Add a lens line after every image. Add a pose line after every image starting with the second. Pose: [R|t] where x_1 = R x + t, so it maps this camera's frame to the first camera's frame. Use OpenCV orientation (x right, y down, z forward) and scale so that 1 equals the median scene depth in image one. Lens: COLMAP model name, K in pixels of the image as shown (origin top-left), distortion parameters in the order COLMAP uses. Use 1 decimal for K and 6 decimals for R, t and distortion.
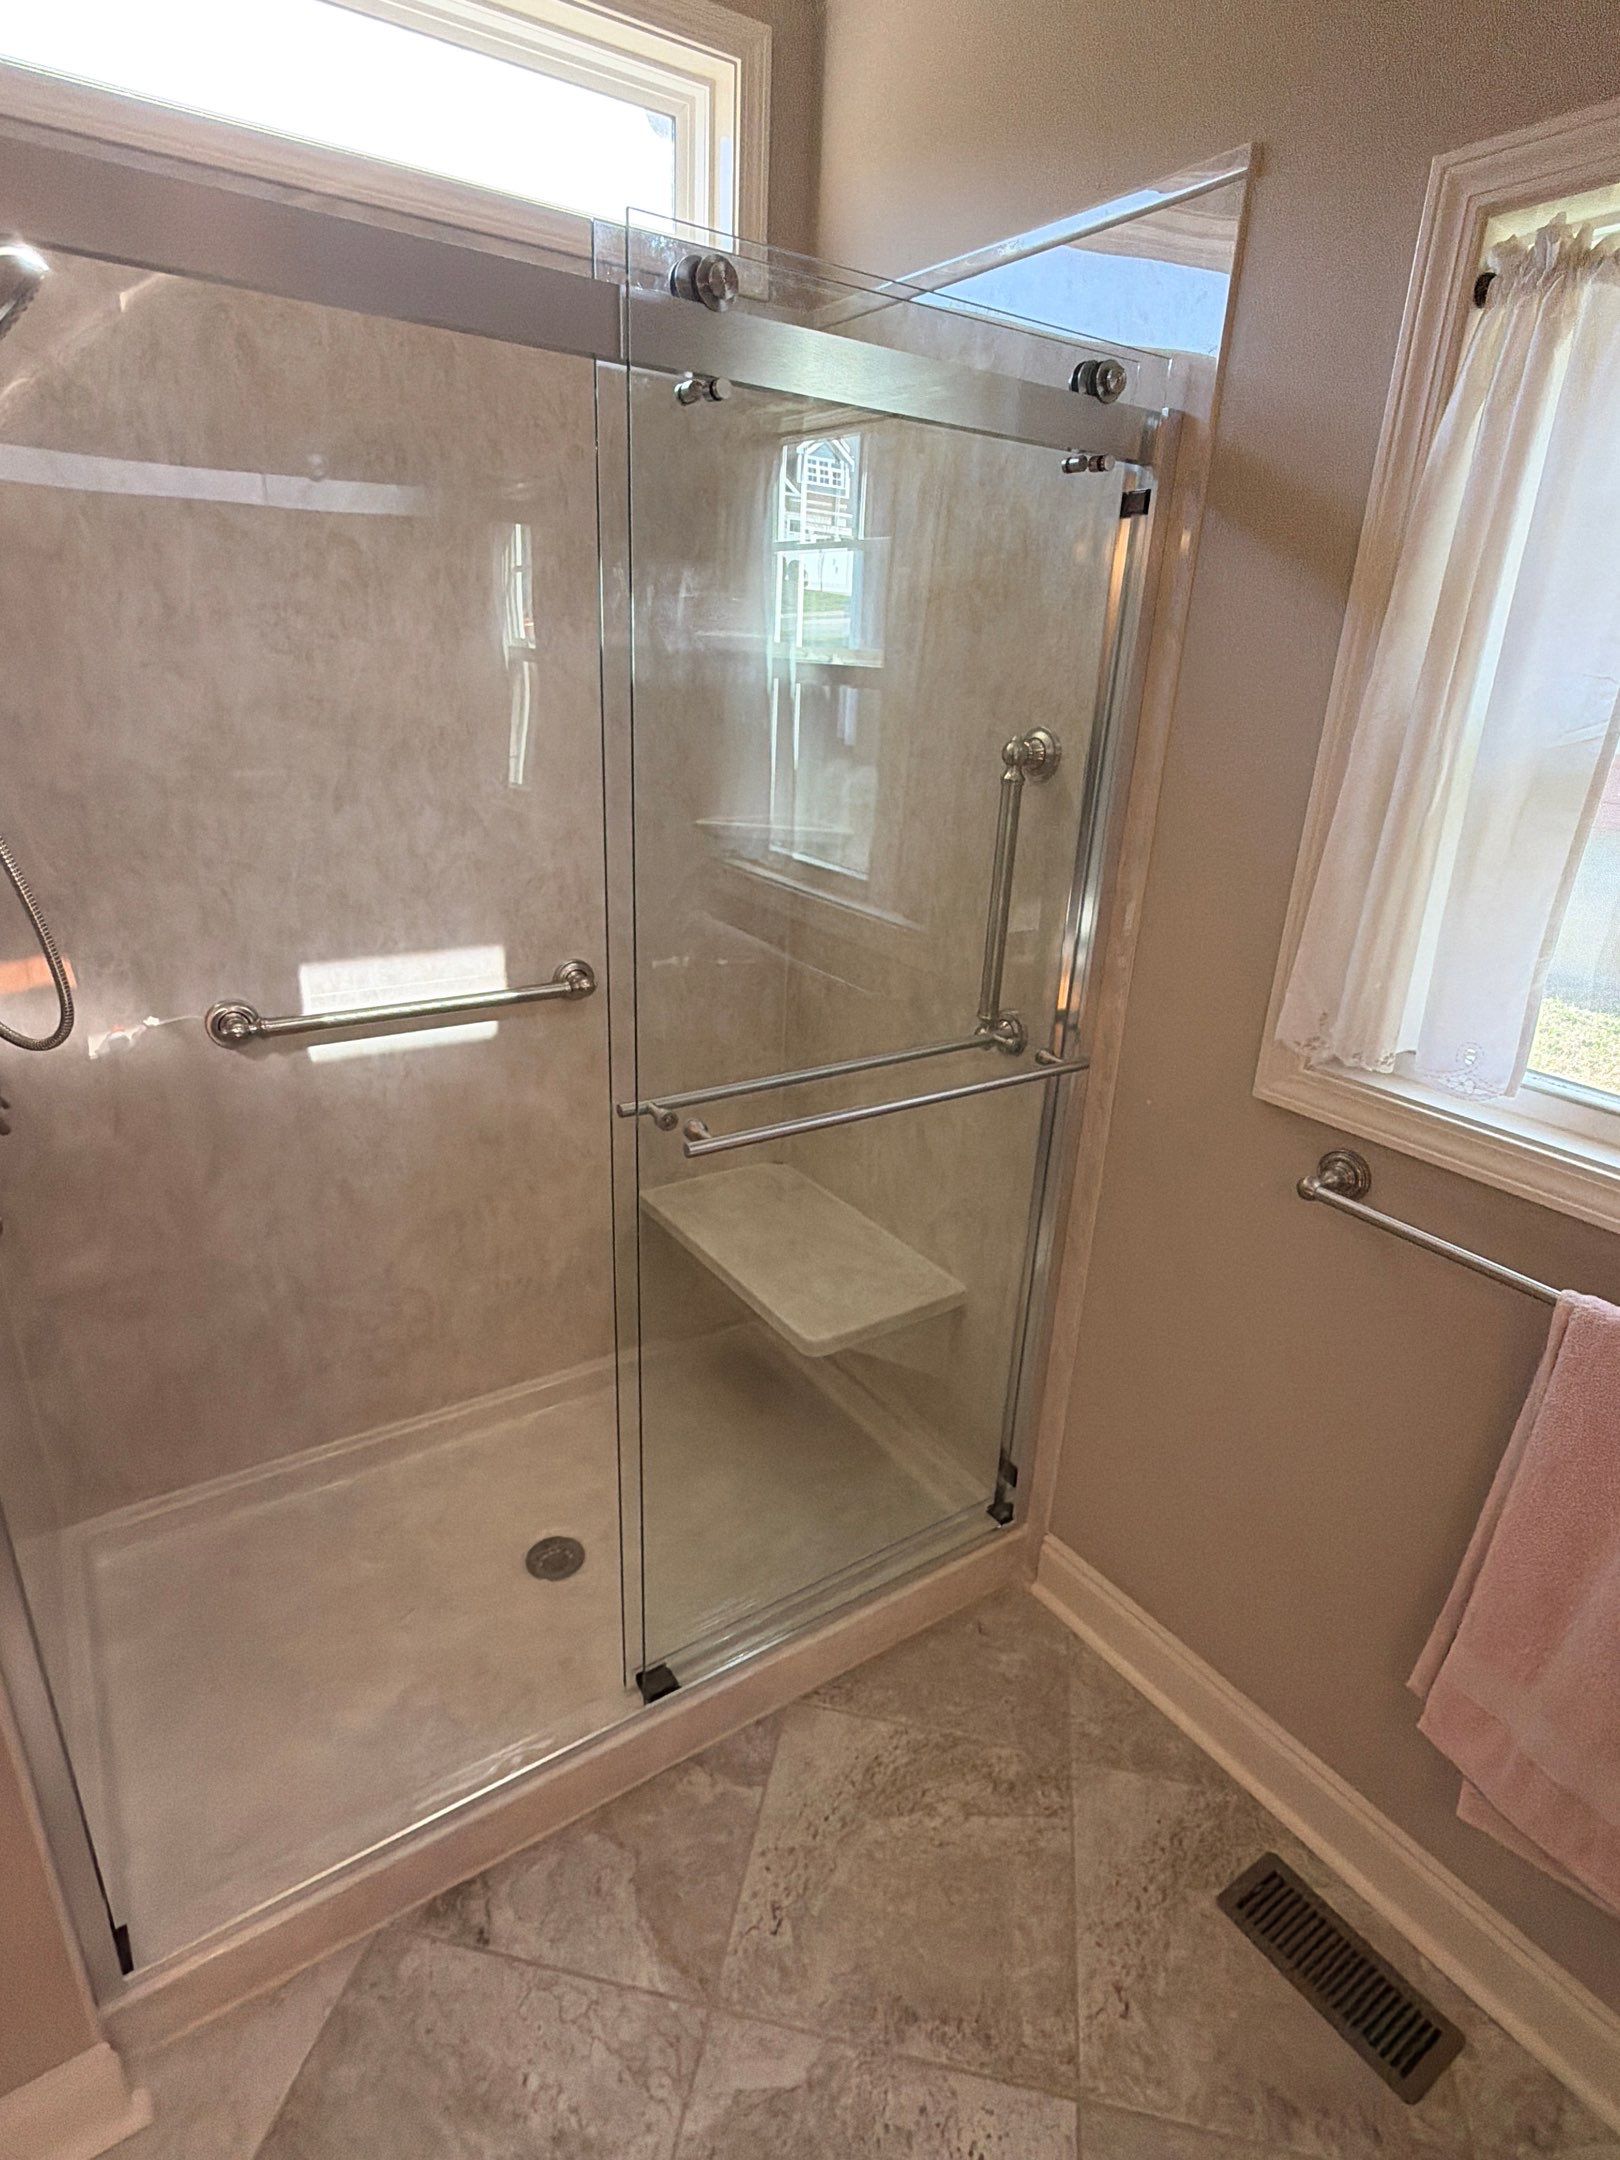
lens RADIAL K [[1121.5, 0, 812.7], [0, 1121.5, 1080.0], [0, 0, 1]] dist [0.002511, -0.002033]
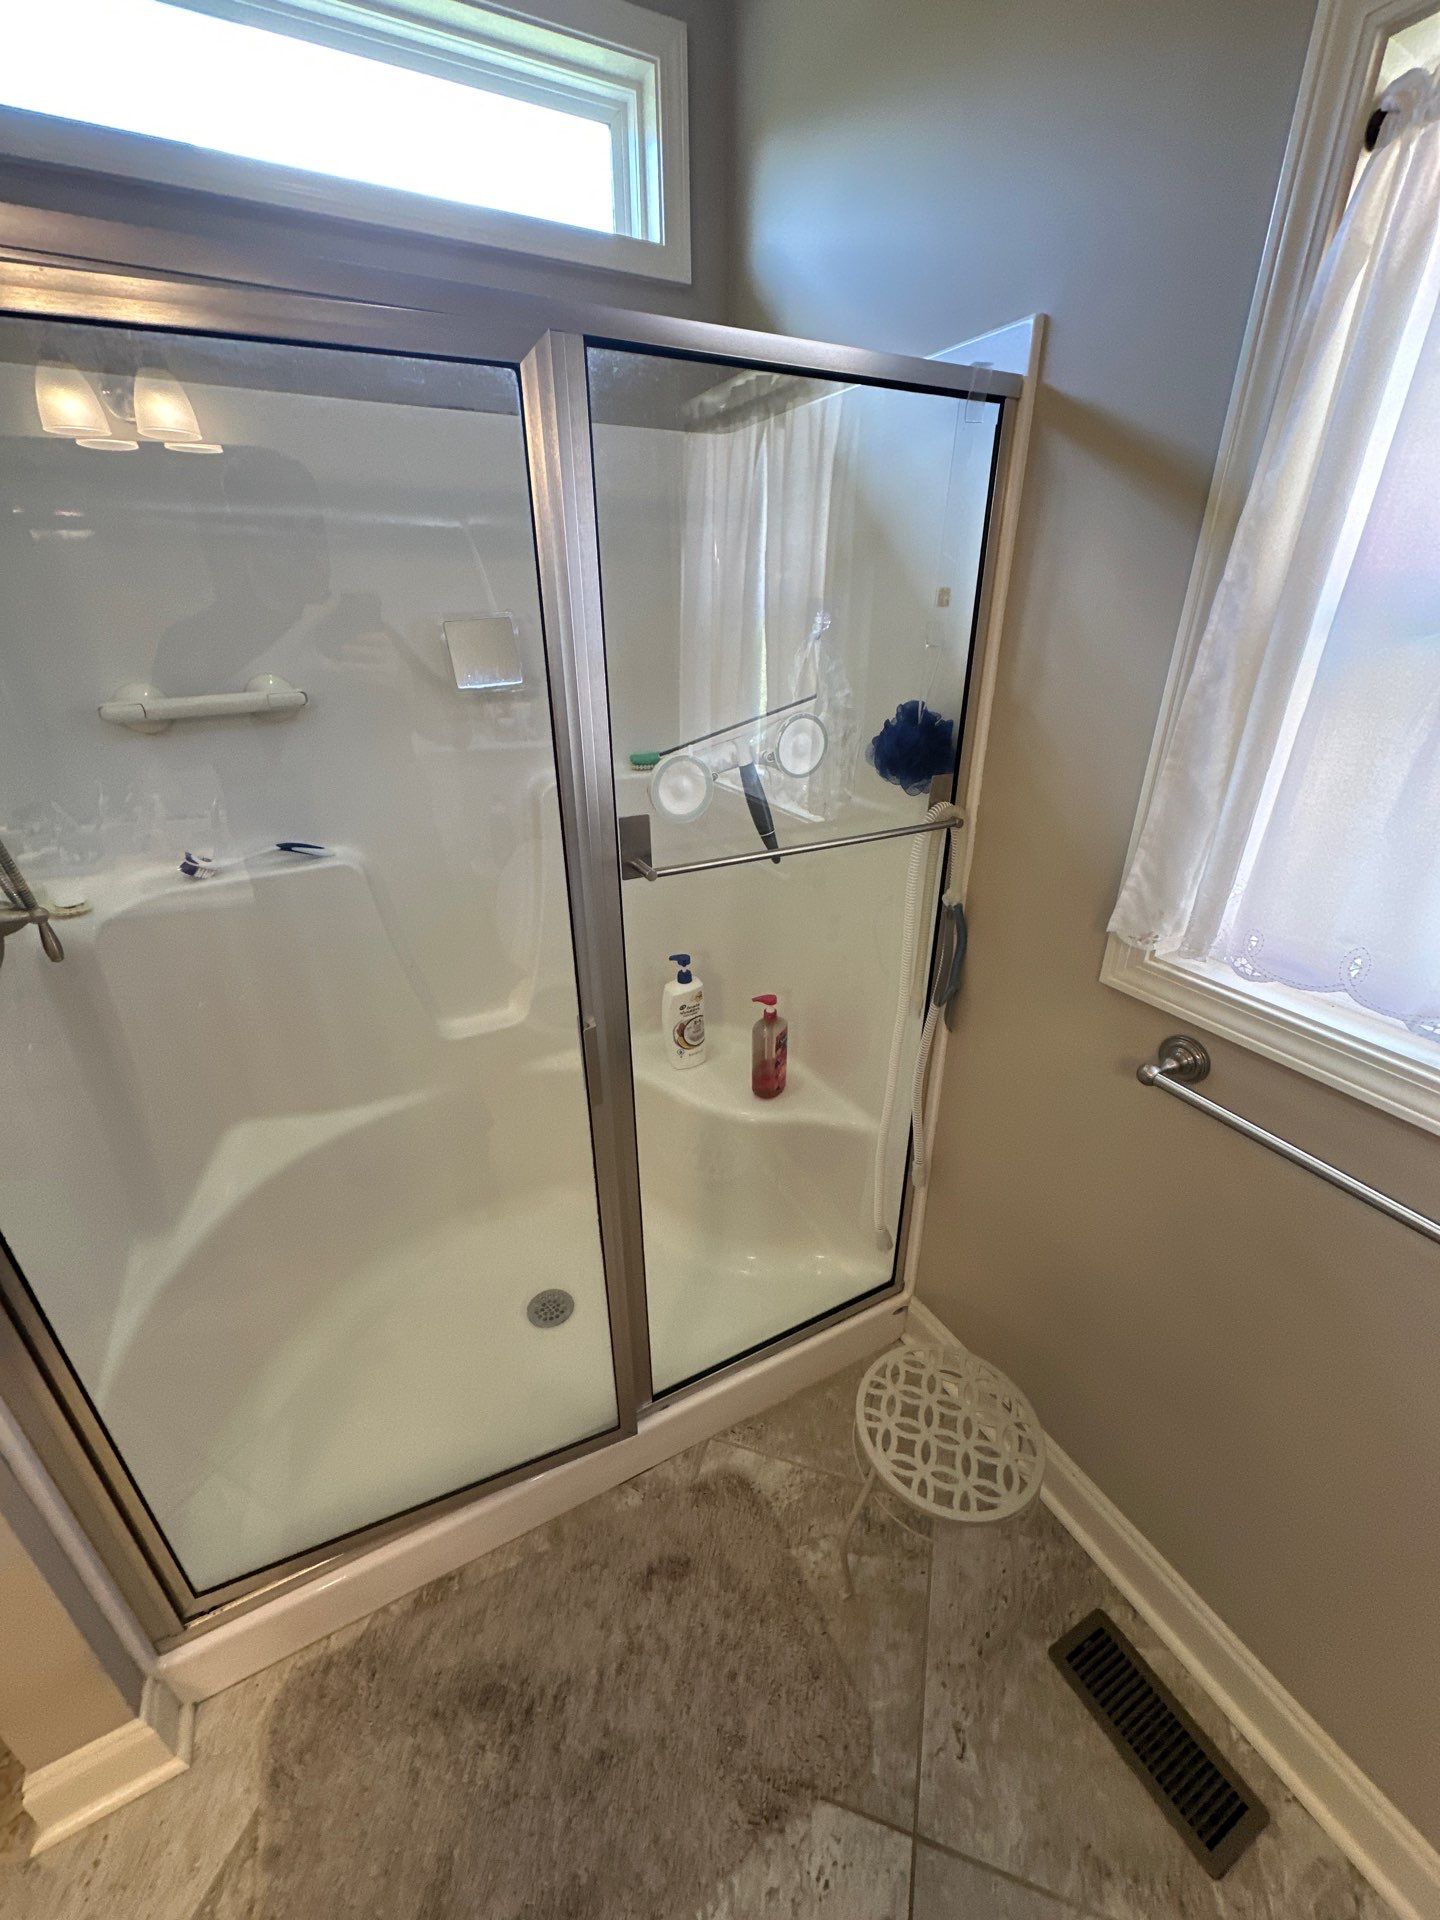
lens RADIAL K [[764.5, 0, 724.3], [0, 764.5, 958.5], [0, 0, 1]] dist [-0.000392, 0.000296]
pose [[0.993248, 0.002184, -0.115991, 0.103788], [0.005990, 0.997523, 0.070079, -0.057341], [0.115857, -0.070301, 0.990775, 0.196282]]
